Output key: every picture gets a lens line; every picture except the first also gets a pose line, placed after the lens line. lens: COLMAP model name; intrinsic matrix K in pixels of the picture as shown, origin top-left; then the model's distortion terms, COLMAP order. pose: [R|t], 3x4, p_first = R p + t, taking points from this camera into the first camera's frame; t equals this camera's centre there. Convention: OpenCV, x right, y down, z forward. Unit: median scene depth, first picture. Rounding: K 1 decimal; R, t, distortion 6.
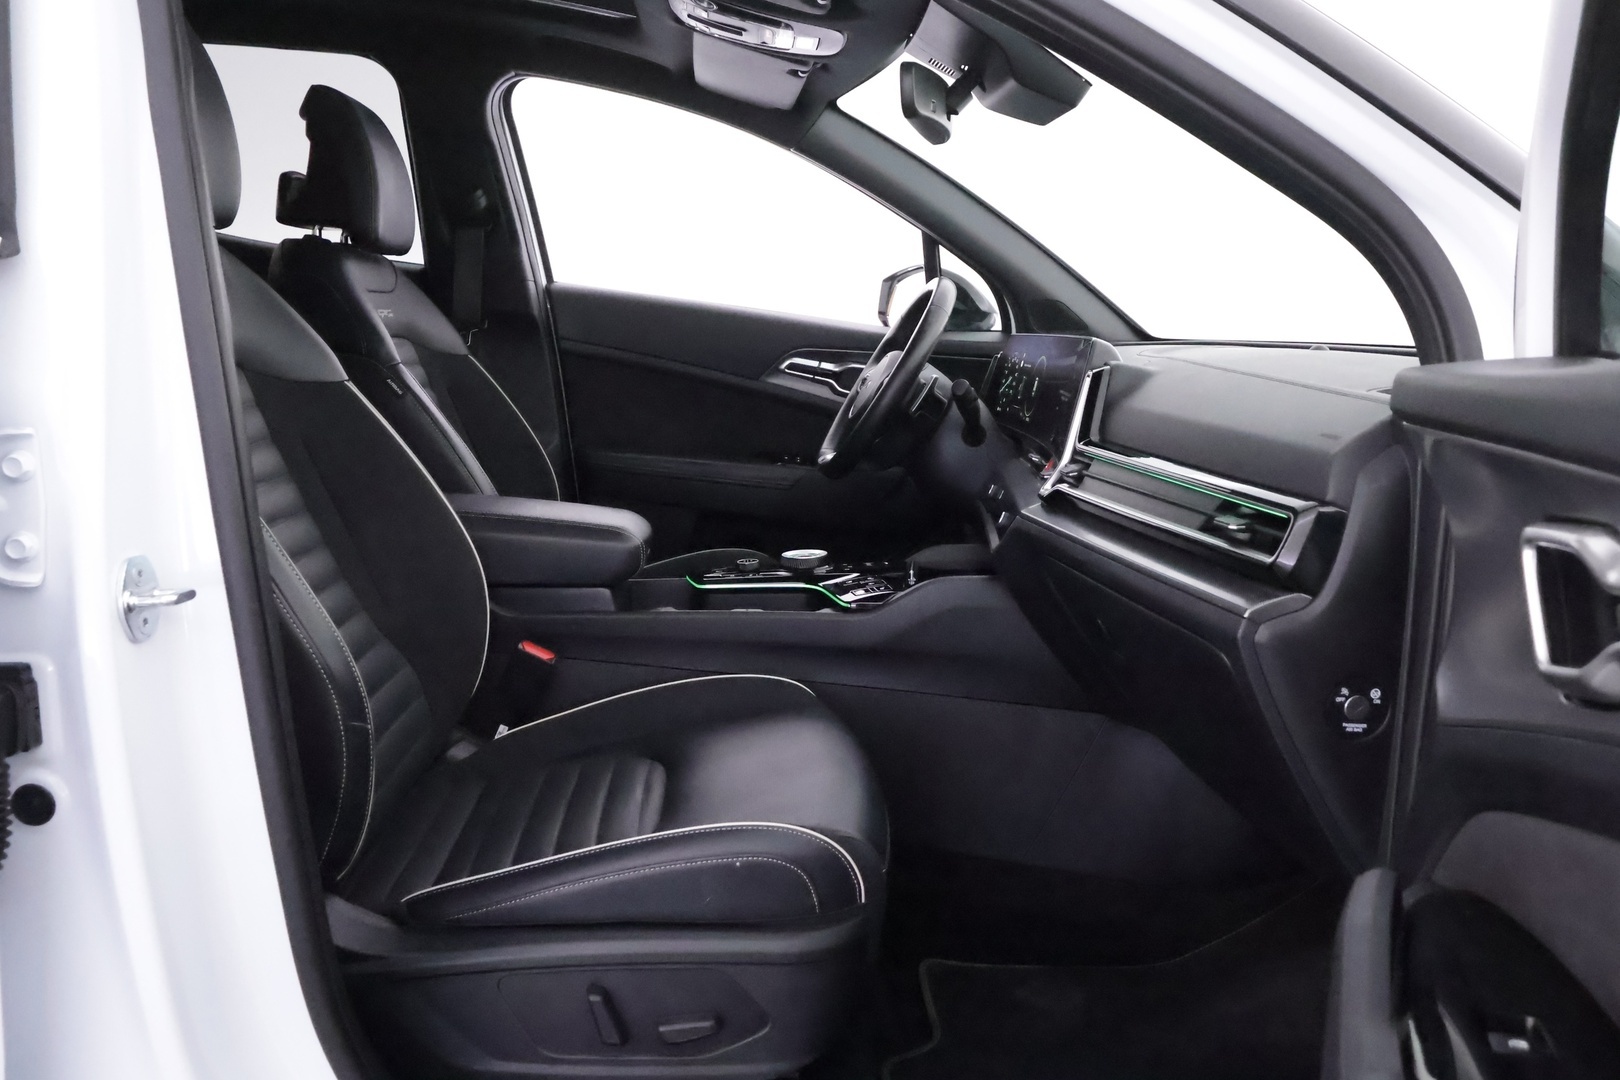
lens RADIAL K [[1302.9, 0, 808.1], [0, 1302.9, 549.6], [0, 0, 1]] dist [0.008697, -0.003883]
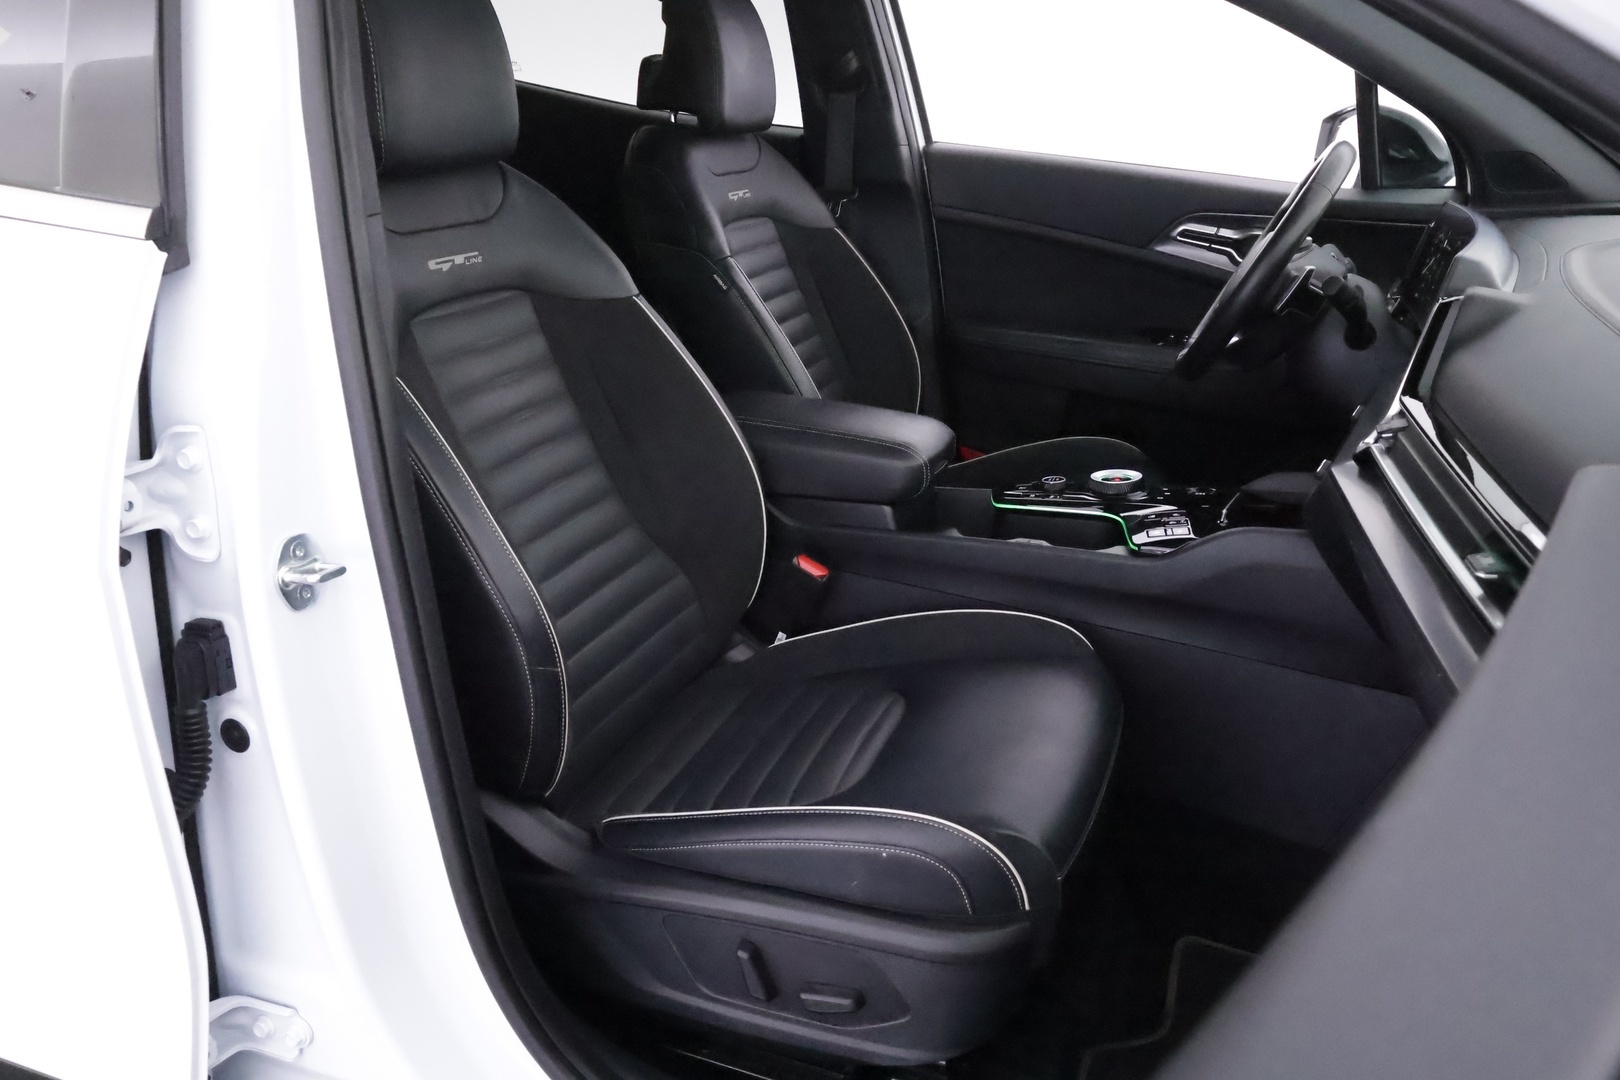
lens RADIAL K [[1302.9, 0, 808.1], [0, 1302.9, 549.6], [0, 0, 1]] dist [0.008697, -0.003883]
pose [[0.915047, 0.095433, -0.391894, 0.174771], [-0.031338, 0.985490, 0.166813, -0.098532], [0.402127, -0.140361, 0.904761, 0.090472]]
